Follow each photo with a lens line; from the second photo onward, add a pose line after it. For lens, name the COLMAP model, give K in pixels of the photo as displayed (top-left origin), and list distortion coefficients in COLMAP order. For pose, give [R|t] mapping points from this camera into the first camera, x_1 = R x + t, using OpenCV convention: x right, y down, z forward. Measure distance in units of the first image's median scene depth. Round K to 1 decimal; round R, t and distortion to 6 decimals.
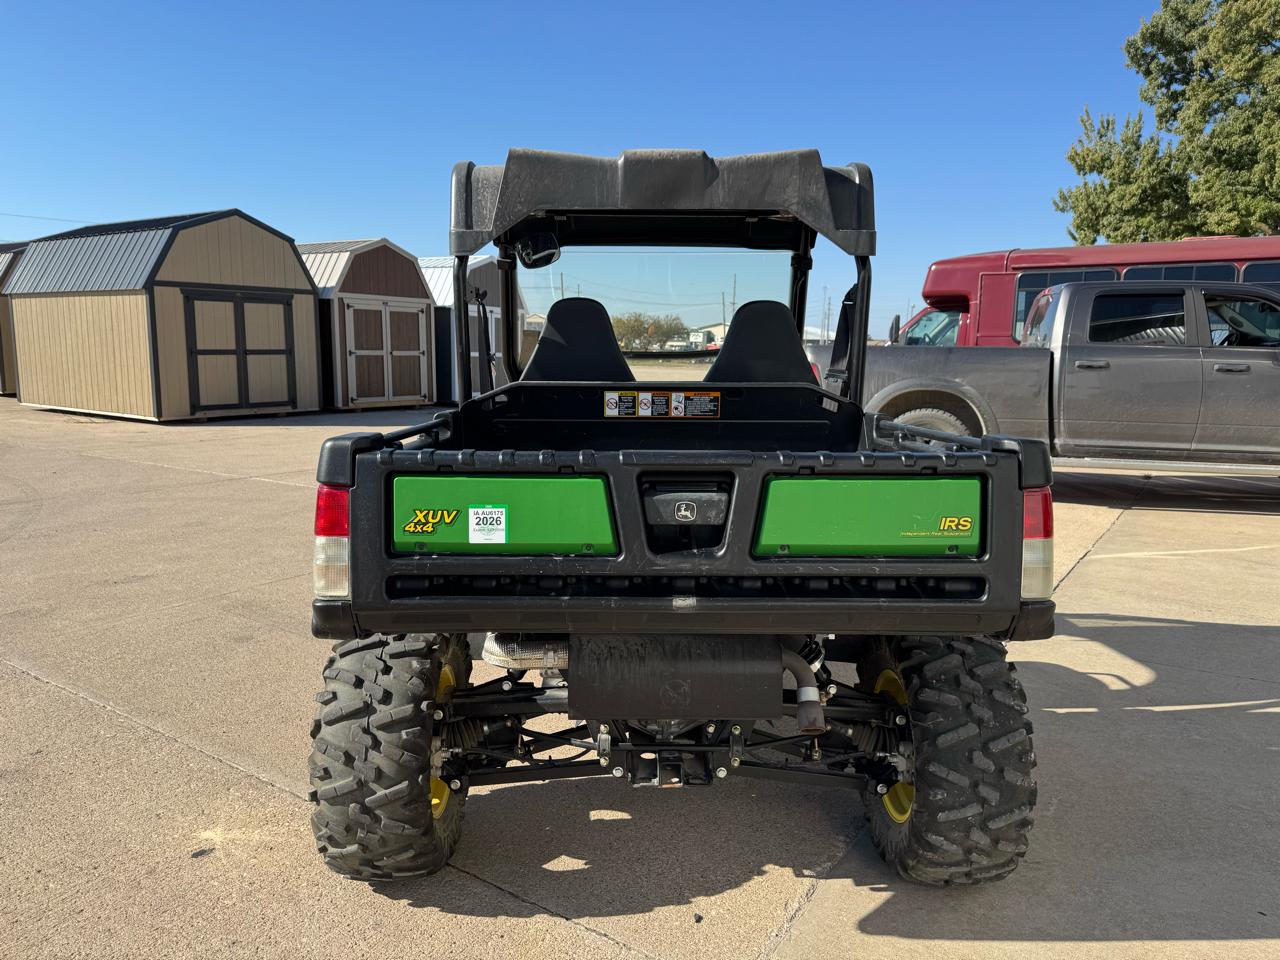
lens RADIAL K [[895.5, 0, 633.6], [0, 895.5, 480.5], [0, 0, 1]] dist [0.043188, -0.050452]
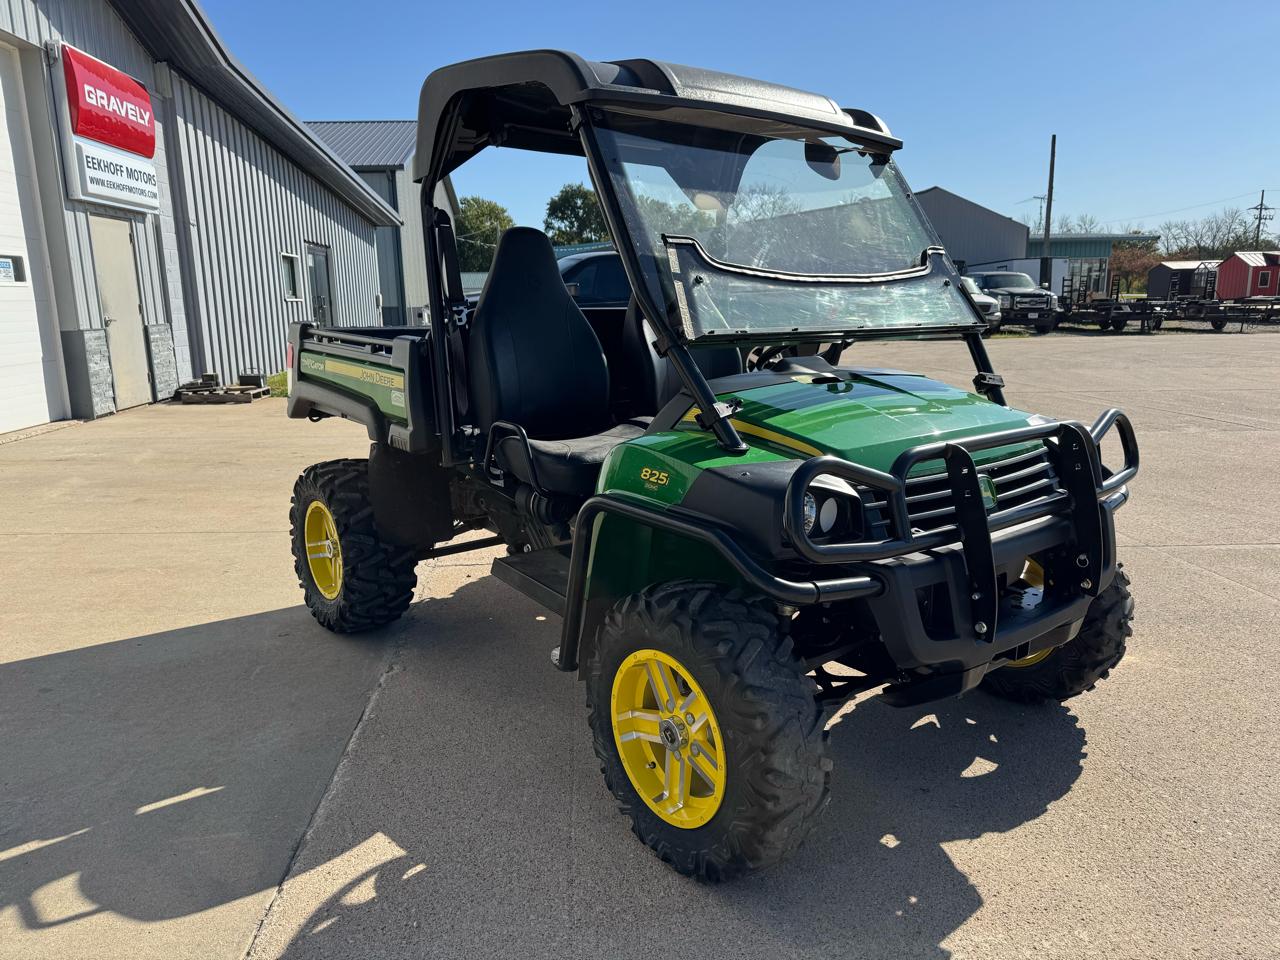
lens RADIAL K [[895.5, 0, 640.7], [0, 895.5, 482.6], [0, 0, 1]] dist [0.043188, -0.050452]
pose [[-0.779697, 0.120093, -0.614533, 0.274019], [-0.096853, 0.946493, 0.307848, -0.098622], [0.618621, 0.299548, -0.726346, 0.744051]]
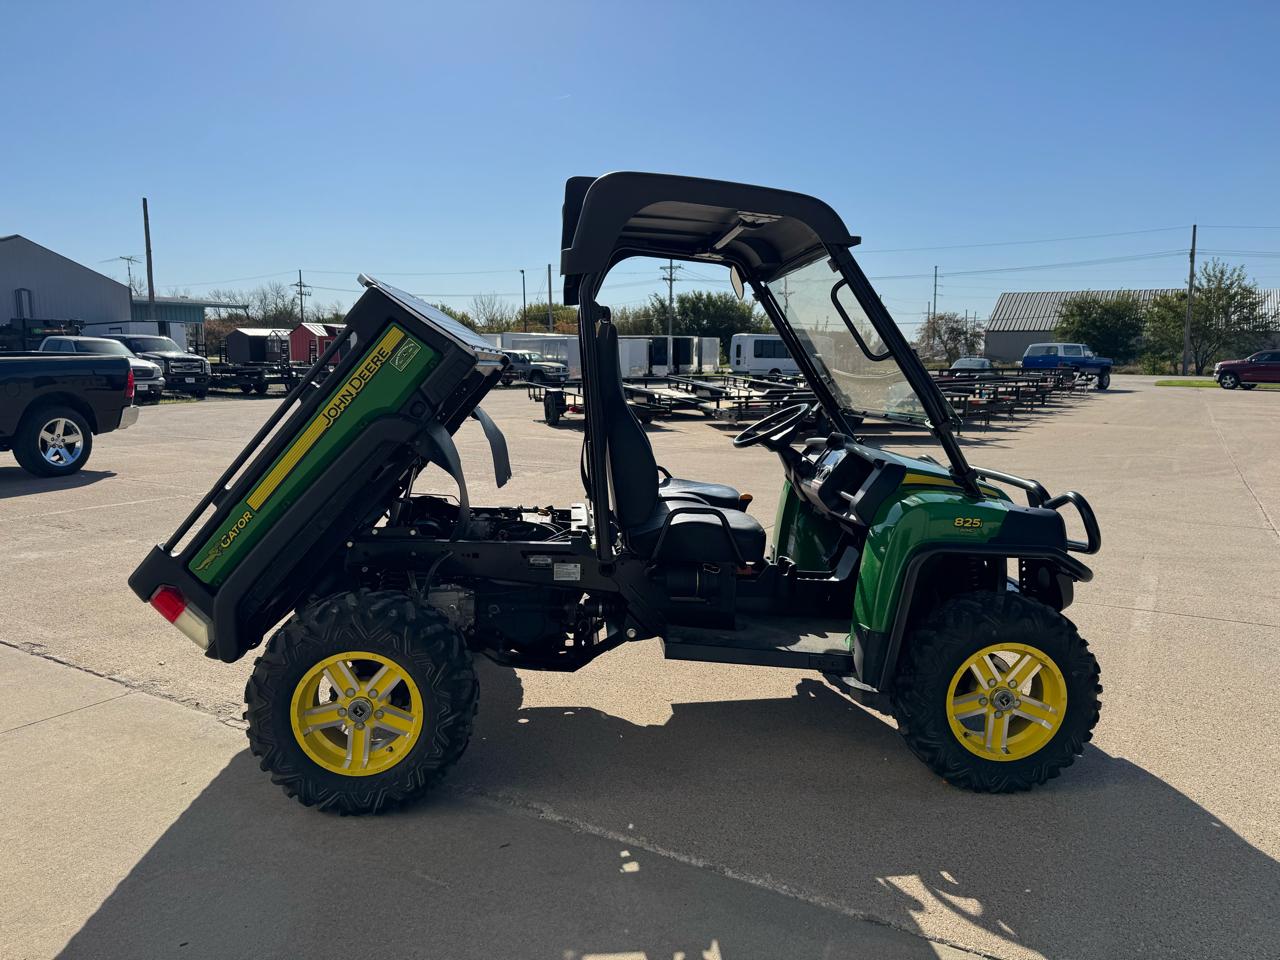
lens RADIAL K [[895.5, 0, 637.0], [0, 895.5, 489.5], [0, 0, 1]] dist [0.043188, -0.050452]
pose [[0.059315, 0.130721, -0.989643, 0.468335], [-0.159959, 0.979823, 0.119836, -0.055080], [0.985340, 0.151194, 0.079028, 0.384677]]
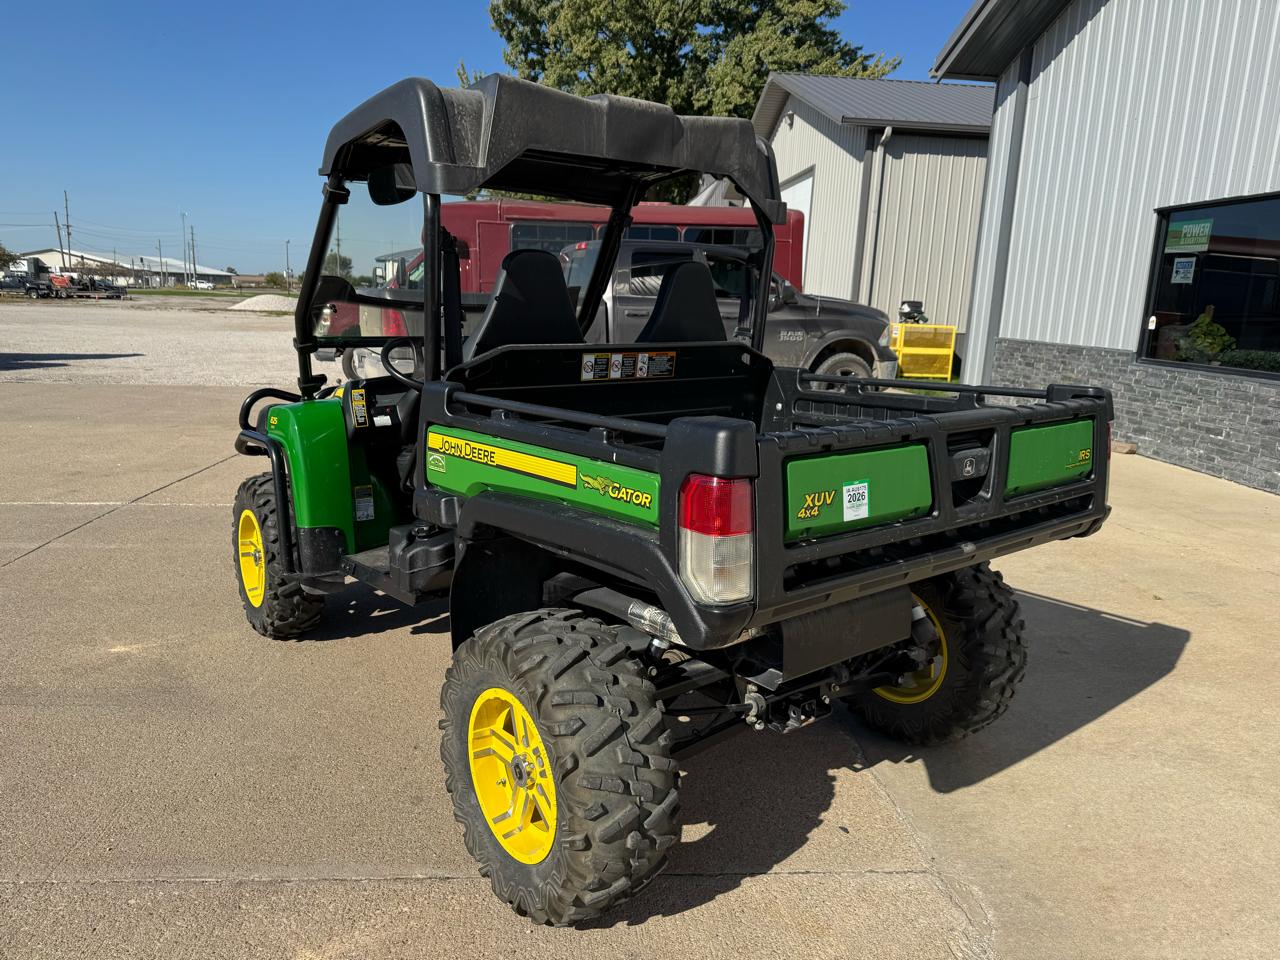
lens RADIAL K [[895.5, 0, 632.0], [0, 895.5, 482.6], [0, 0, 1]] dist [0.043188, -0.050452]
pose [[0.792538, -0.113580, 0.599152, -0.218132], [0.071983, 0.993057, 0.093035, -0.018578], [-0.605559, -0.030605, 0.795212, 0.081817]]
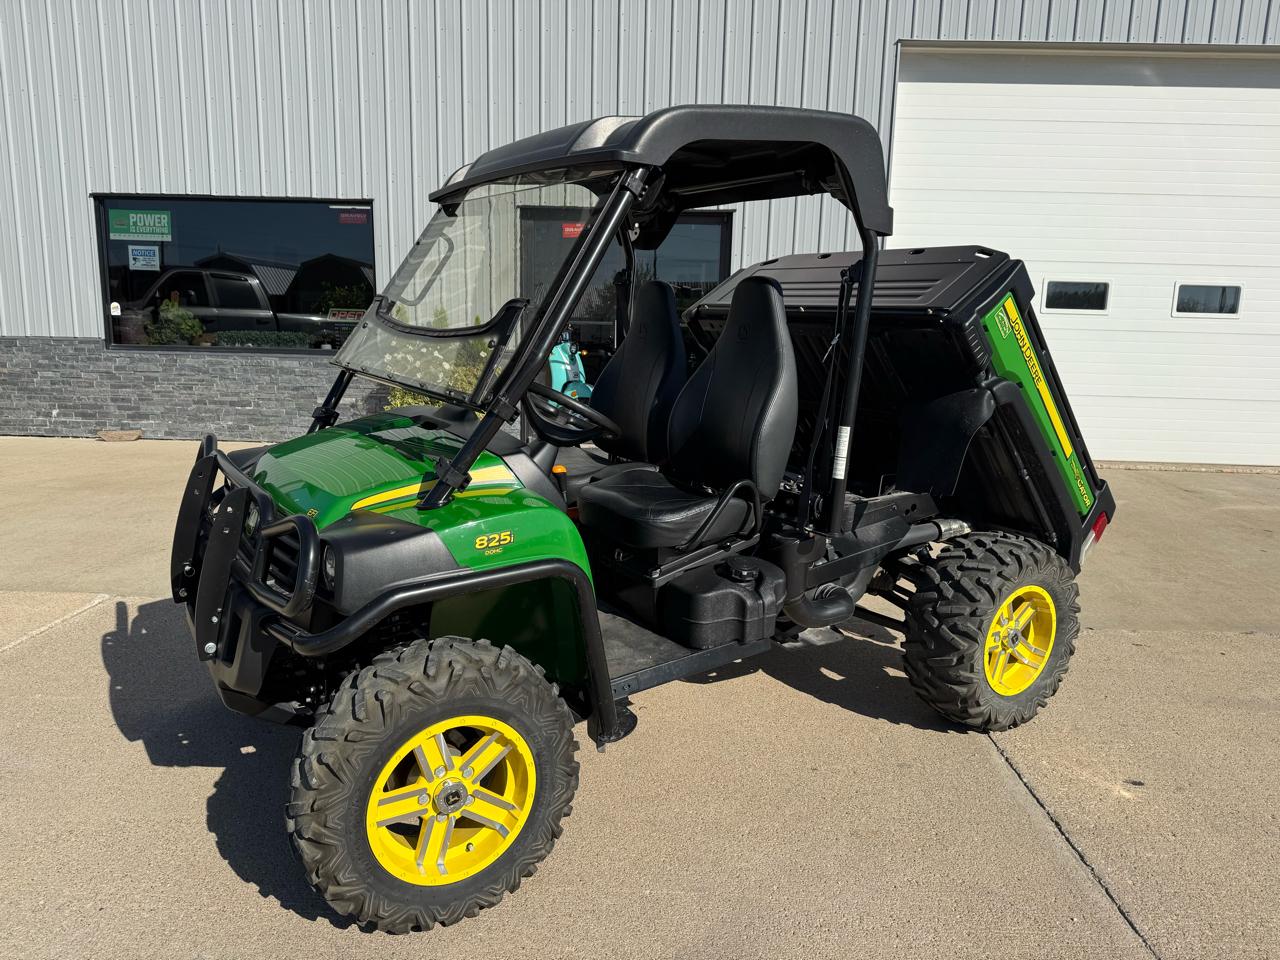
lens RADIAL K [[895.5, 0, 635.3], [0, 895.5, 485.0], [0, 0, 1]] dist [0.043188, -0.050452]
pose [[-0.532331, -0.187924, 0.825414, -0.325584], [0.098539, 0.954665, 0.280901, -0.107149], [-0.840781, 0.230868, -0.489680, 0.643000]]
